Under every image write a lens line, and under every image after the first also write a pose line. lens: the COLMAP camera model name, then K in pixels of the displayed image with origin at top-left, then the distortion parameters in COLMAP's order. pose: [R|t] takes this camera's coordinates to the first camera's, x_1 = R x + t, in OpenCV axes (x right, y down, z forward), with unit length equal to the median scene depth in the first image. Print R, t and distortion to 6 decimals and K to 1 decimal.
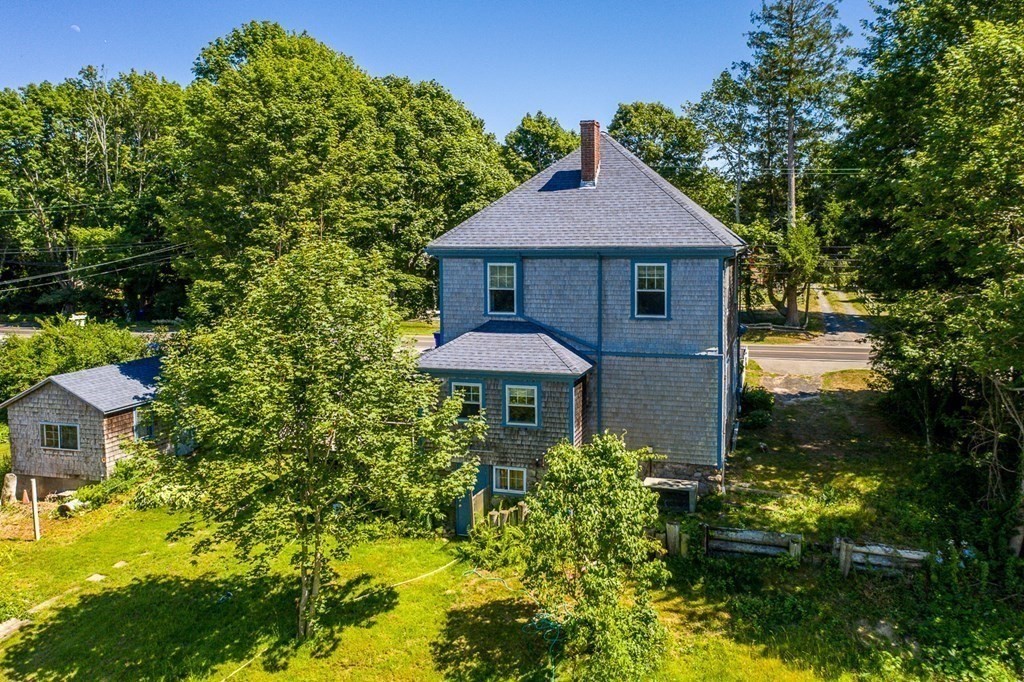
lens RADIAL K [[889.8, 0, 518.6], [0, 889.8, 281.6], [0, 0, 1]] dist [-0.008684, -0.008328]
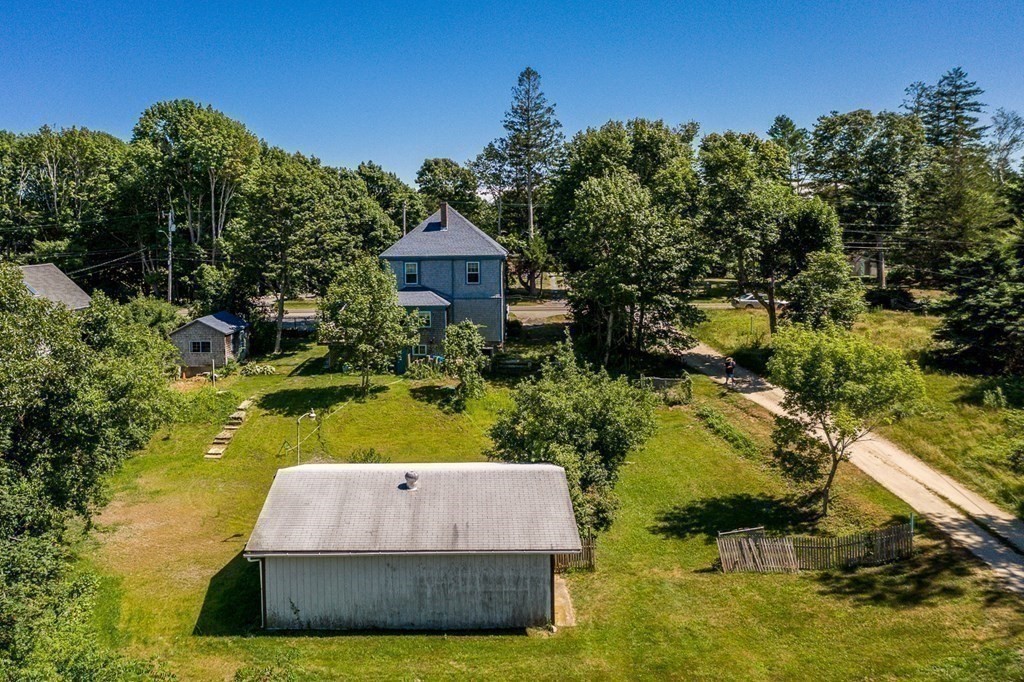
lens RADIAL K [[889.8, 0, 518.6], [0, 889.8, 281.6], [0, 0, 1]] dist [-0.008684, -0.008328]
pose [[0.962648, -0.021781, 0.269878, -0.174054], [0.020245, 0.999759, 0.008475, 0.007214], [-0.269998, -0.002695, 0.962857, -0.622940]]
